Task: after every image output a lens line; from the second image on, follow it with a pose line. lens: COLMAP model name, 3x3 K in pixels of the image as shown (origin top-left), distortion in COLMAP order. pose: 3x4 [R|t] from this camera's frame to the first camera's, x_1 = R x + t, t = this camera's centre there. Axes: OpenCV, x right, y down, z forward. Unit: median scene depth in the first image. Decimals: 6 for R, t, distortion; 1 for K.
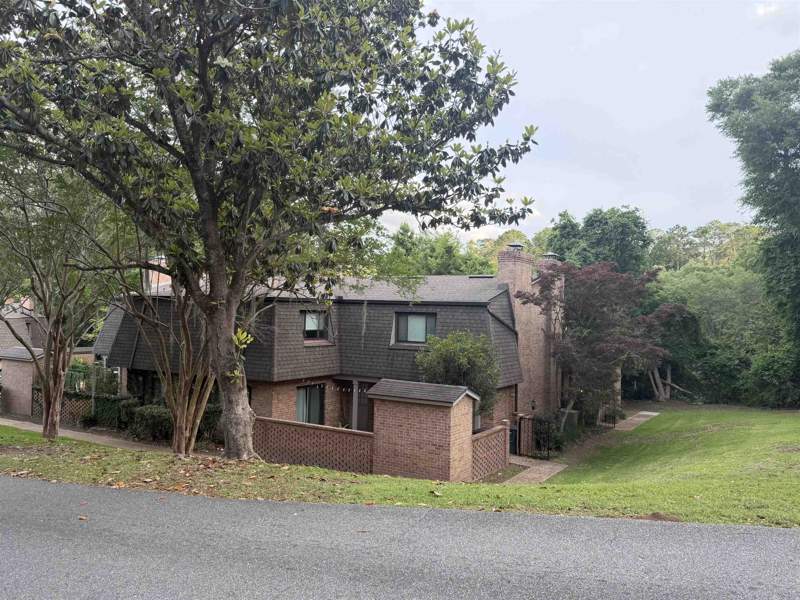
lens RADIAL K [[653.5, 0, 400.0], [0, 653.5, 300.0], [0, 0, 1]] dist [0.115465, -0.212205]
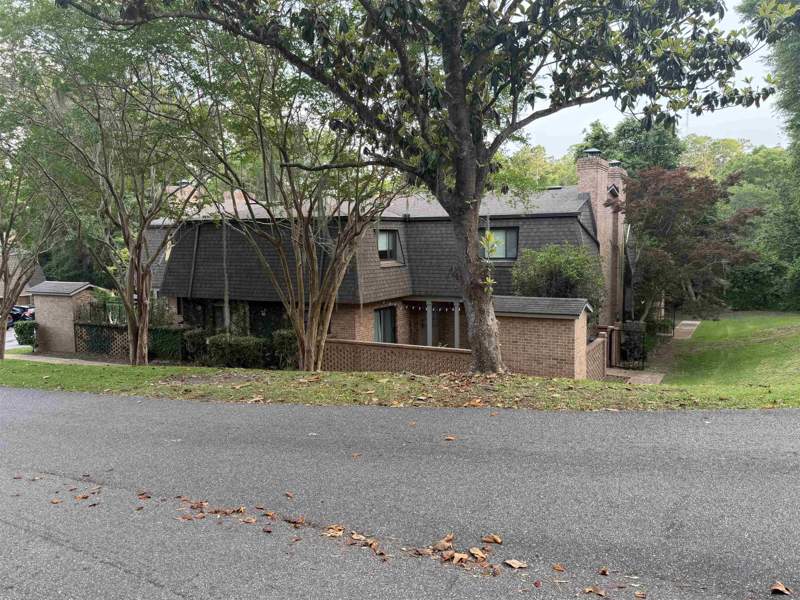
lens RADIAL K [[653.5, 0, 400.0], [0, 653.5, 300.0], [0, 0, 1]] dist [0.115465, -0.212205]
pose [[0.997773, -0.042481, 0.051429, -0.168295], [0.036566, 0.993154, 0.110939, 0.013476], [-0.055790, -0.108812, 0.992496, 0.045141]]
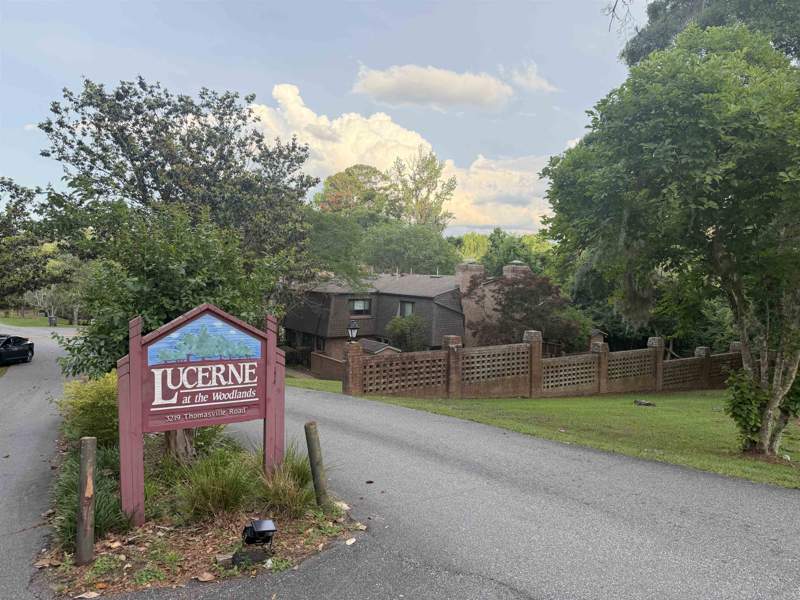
lens RADIAL K [[559.7, 0, 396.2], [0, 559.7, 298.5], [0, 0, 1]] dist [0.111222, -0.194925]
pose [[0.867810, 0.018210, -0.496563, 0.750357], [0.018071, 0.997511, 0.068163, -0.092359], [0.496568, -0.068126, 0.865320, -0.301885]]
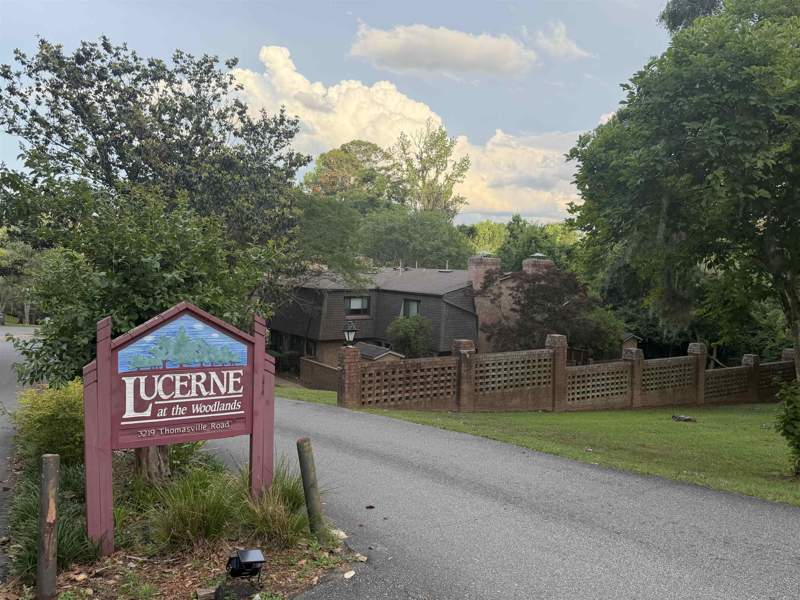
lens RADIAL K [[653.5, 0, 400.0], [0, 653.5, 300.0], [0, 0, 1]] dist [0.115465, -0.212205]
pose [[0.871136, 0.029100, -0.490178, 0.751070], [0.010390, 0.996927, 0.077648, -0.099254], [0.490932, -0.072735, 0.868157, -0.321238]]
